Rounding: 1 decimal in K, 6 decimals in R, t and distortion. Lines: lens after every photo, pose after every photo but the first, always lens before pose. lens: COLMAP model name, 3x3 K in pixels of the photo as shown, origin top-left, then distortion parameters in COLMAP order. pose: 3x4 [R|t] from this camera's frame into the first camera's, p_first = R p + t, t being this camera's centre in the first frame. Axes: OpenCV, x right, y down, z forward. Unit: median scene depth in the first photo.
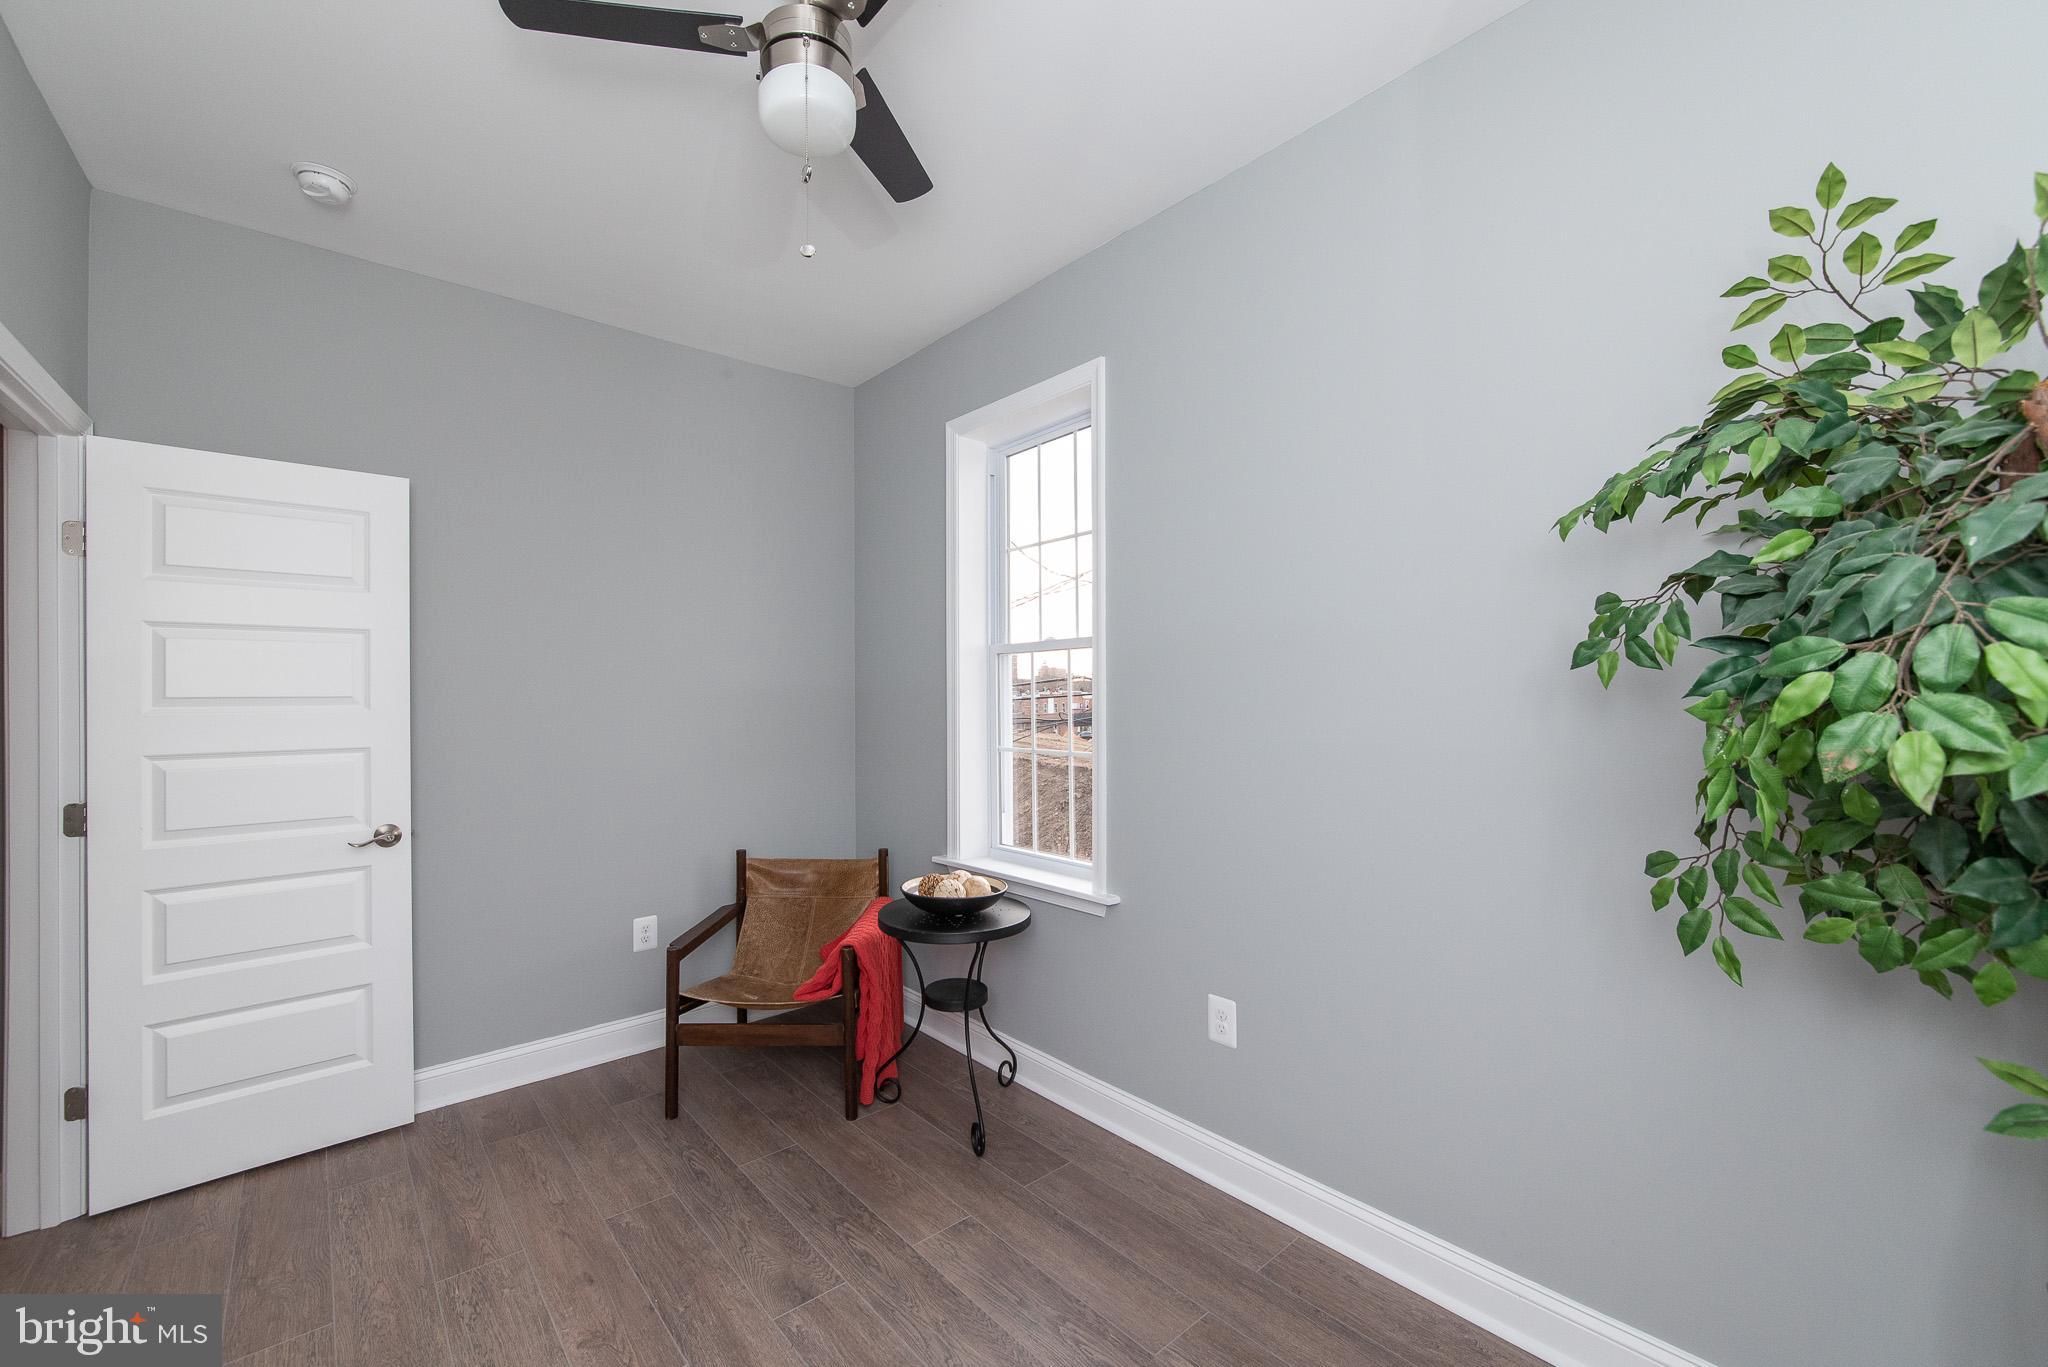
lens RADIAL K [[865.3, 0, 1016.4], [0, 865.3, 692.2], [0, 0, 1]] dist [0.043332, -0.000396]
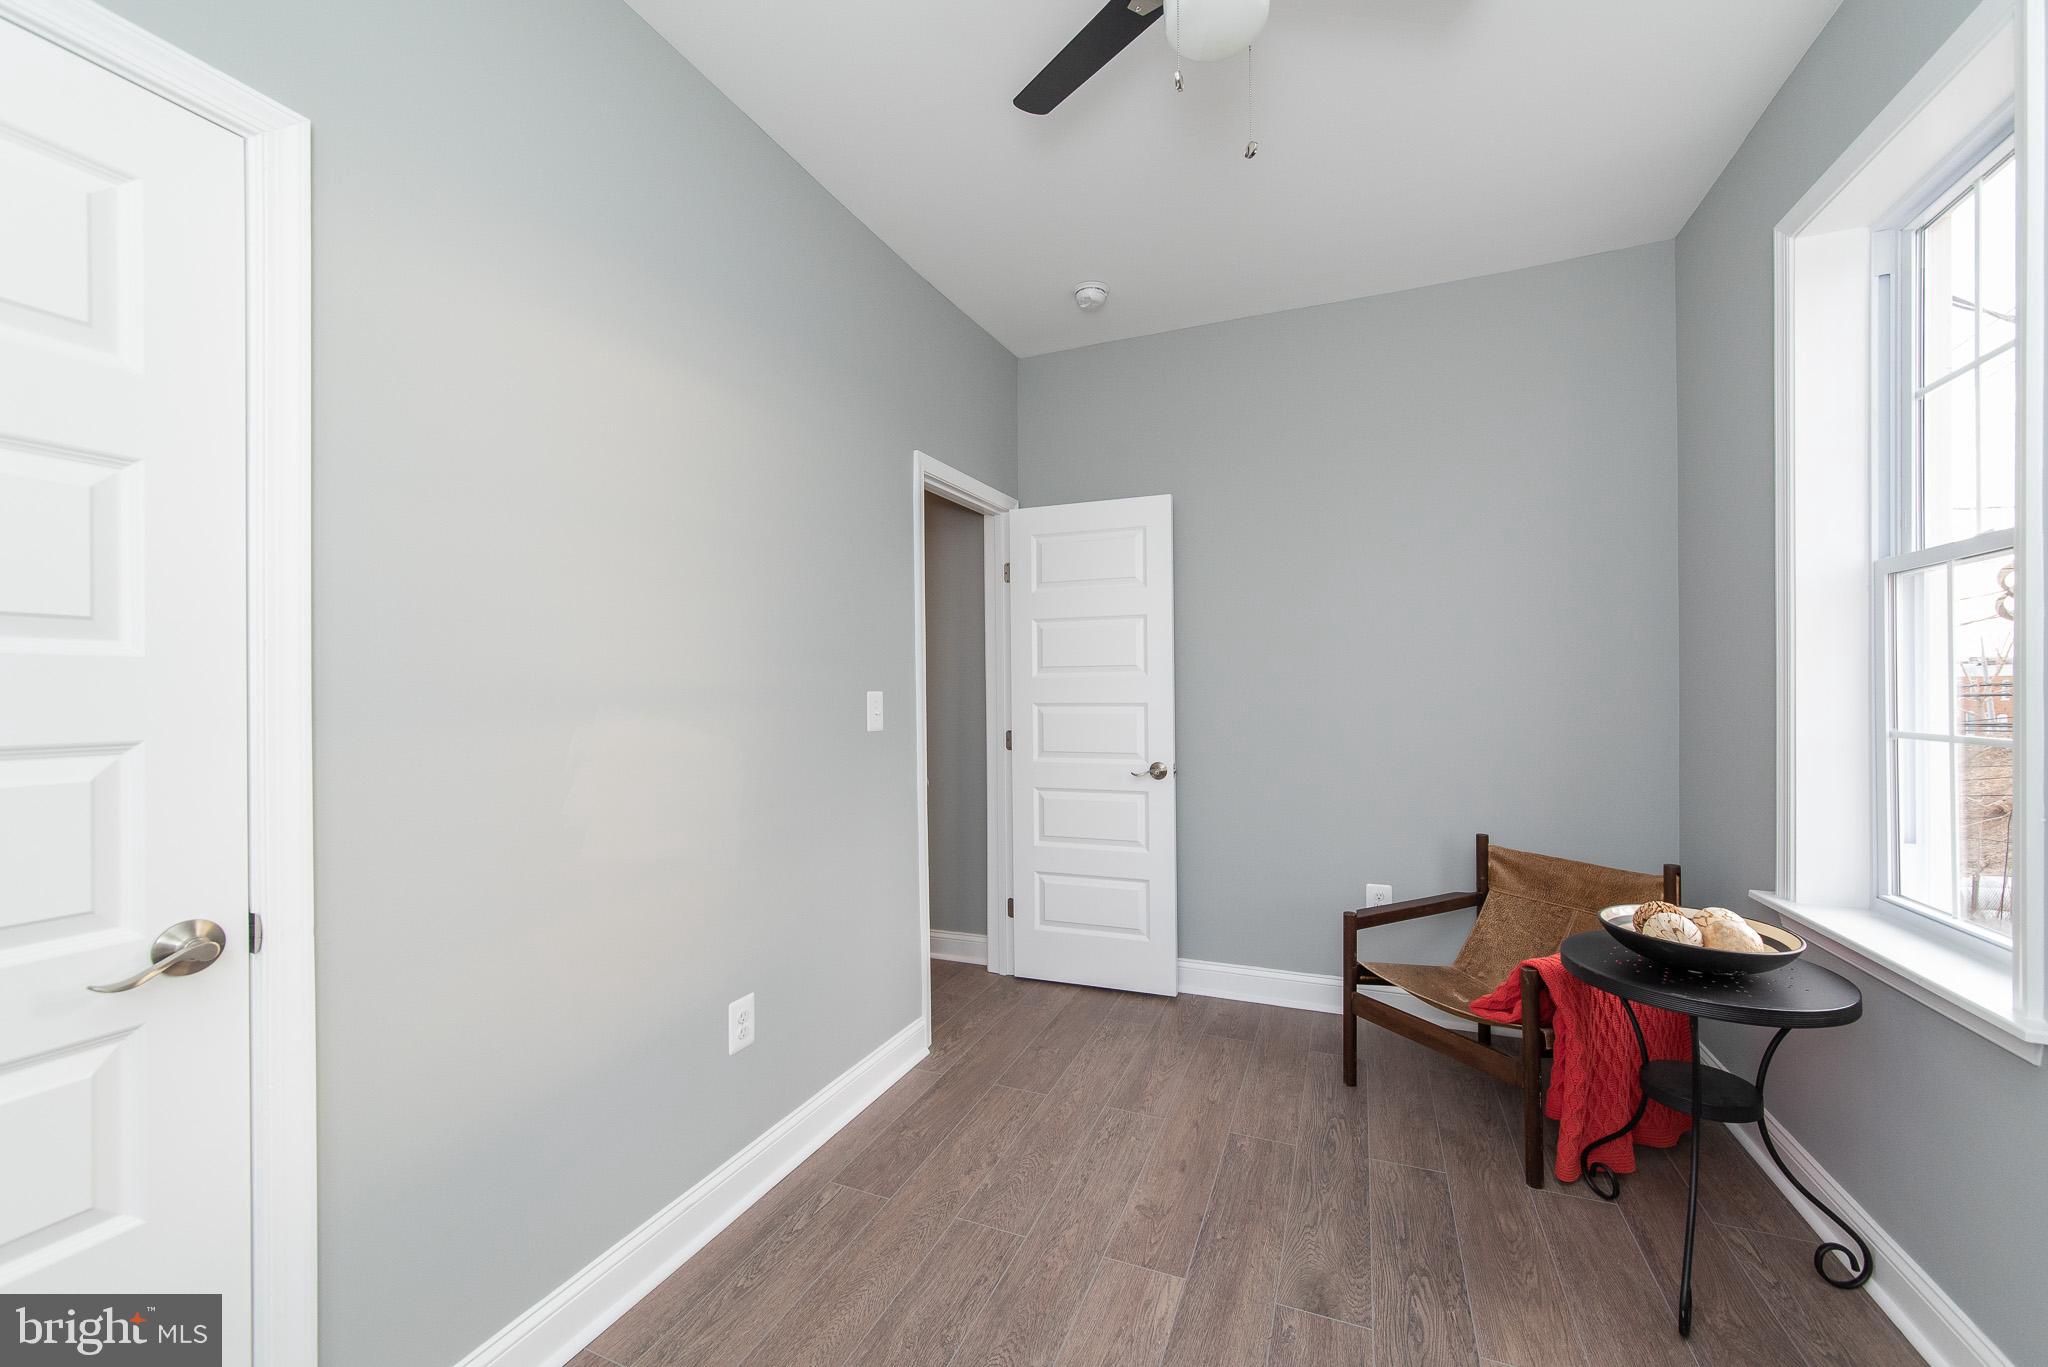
lens RADIAL K [[837.4, 0, 1023.5], [0, 837.4, 691.2], [0, 0, 1]] dist [0.032532, 0.000396]
pose [[0.465145, 0.000762, -0.885234, 0.293964], [0.010271, 0.999928, 0.006257, 0.034243], [0.885175, -0.012003, 0.465104, 0.251451]]
